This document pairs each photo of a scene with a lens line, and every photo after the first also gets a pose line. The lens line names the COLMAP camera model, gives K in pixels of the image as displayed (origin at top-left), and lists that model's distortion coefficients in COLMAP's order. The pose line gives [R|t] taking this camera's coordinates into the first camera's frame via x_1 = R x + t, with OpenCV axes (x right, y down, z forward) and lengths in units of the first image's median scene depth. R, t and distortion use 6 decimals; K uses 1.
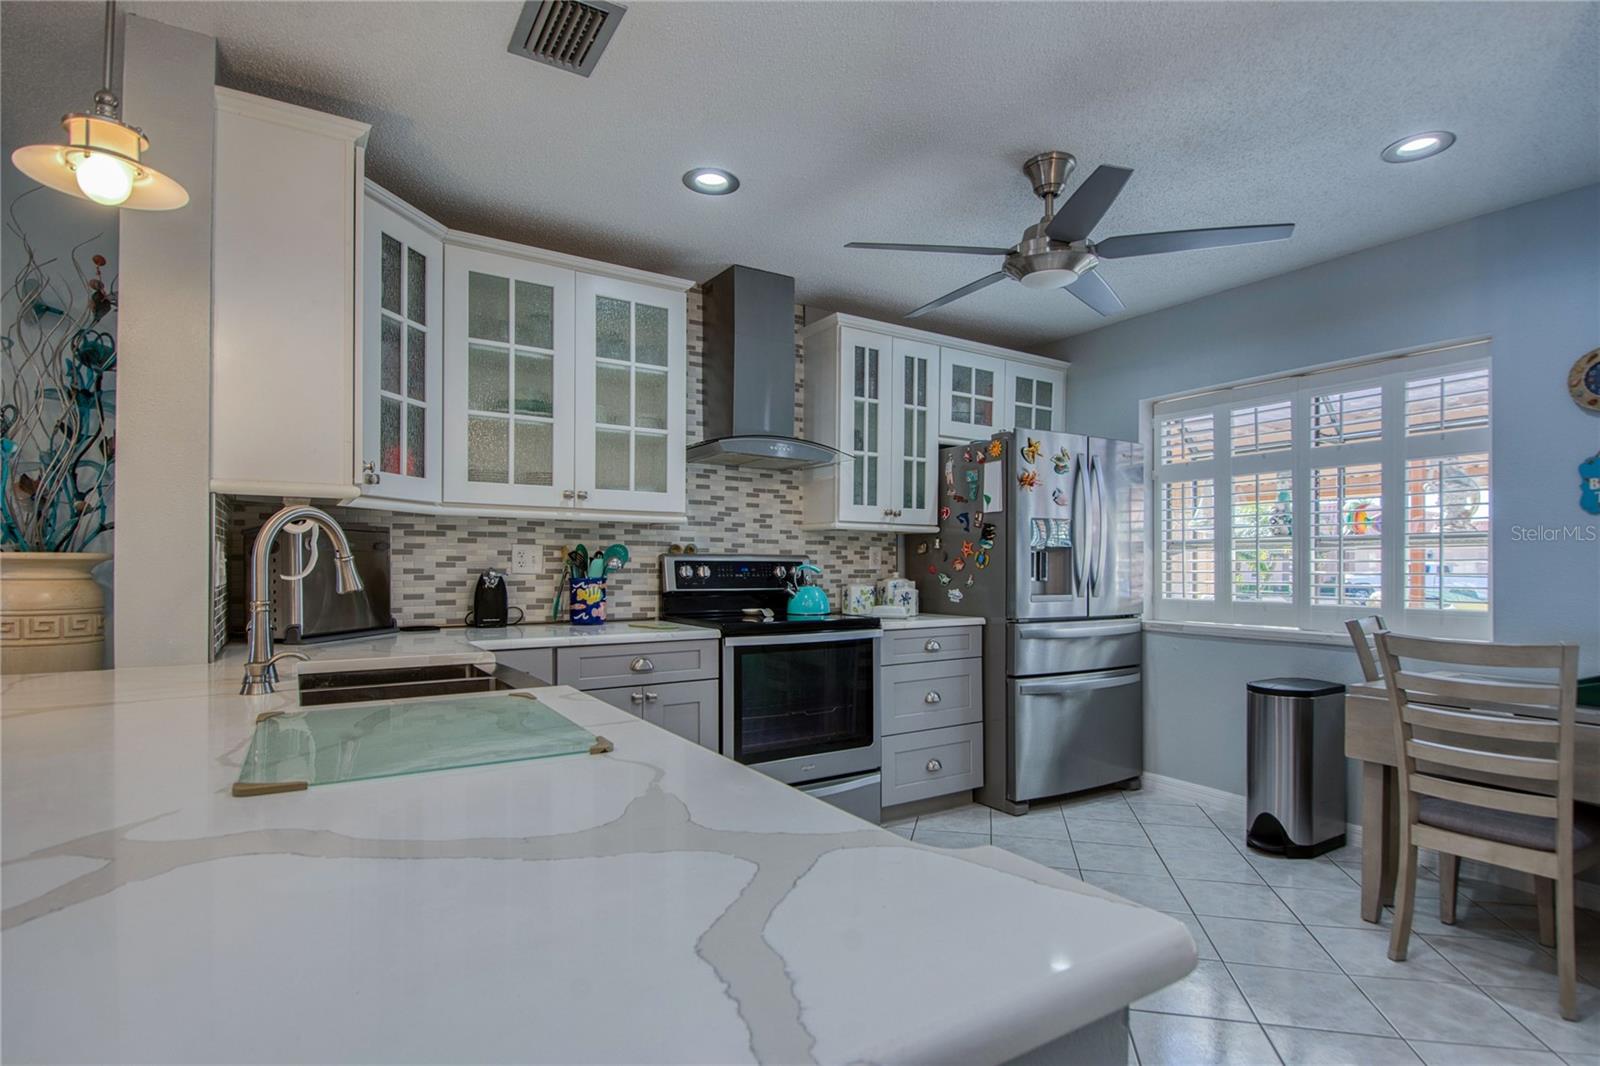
lens RADIAL K [[819.6, 0, 827.0], [0, 819.6, 556.5], [0, 0, 1]] dist [0.024321, -0.023915]
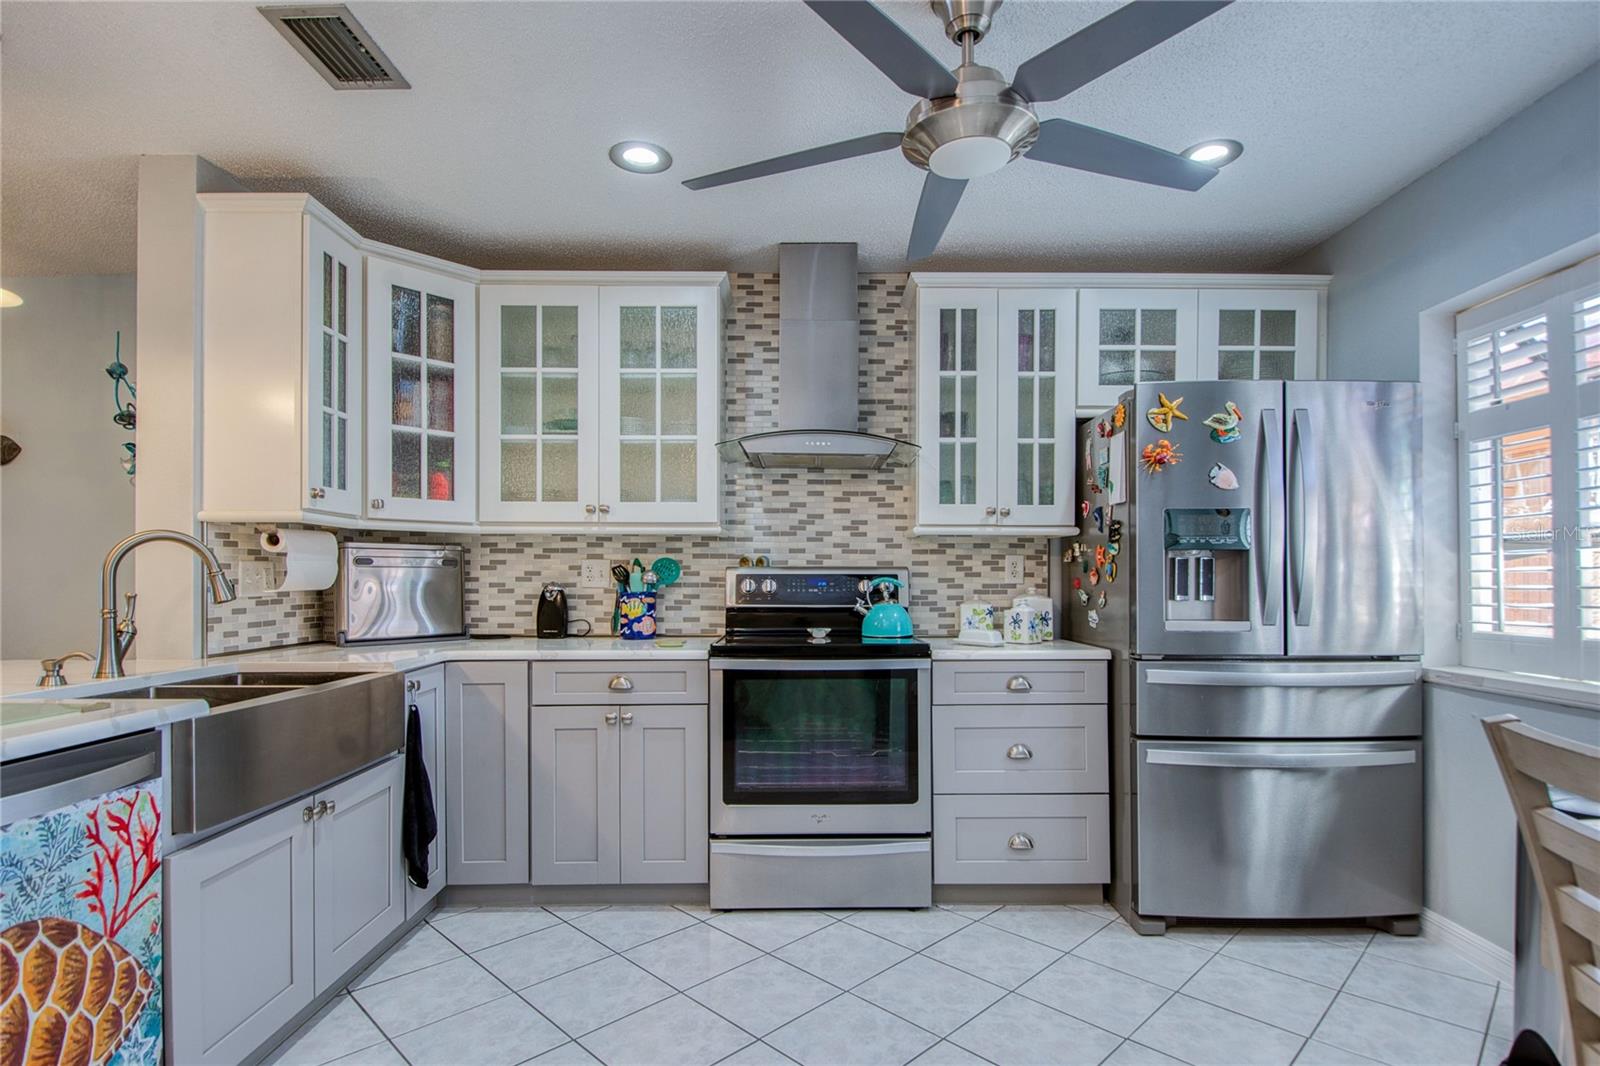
lens RADIAL K [[817.0, 0, 800.5], [0, 817.0, 570.5], [0, 0, 1]] dist [0.003093, -0.001165]
pose [[0.834612, -0.008731, -0.550769, 0.370717], [0.008660, 0.999959, -0.002729, 0.003868], [0.550770, -0.002492, 0.834653, 0.251979]]
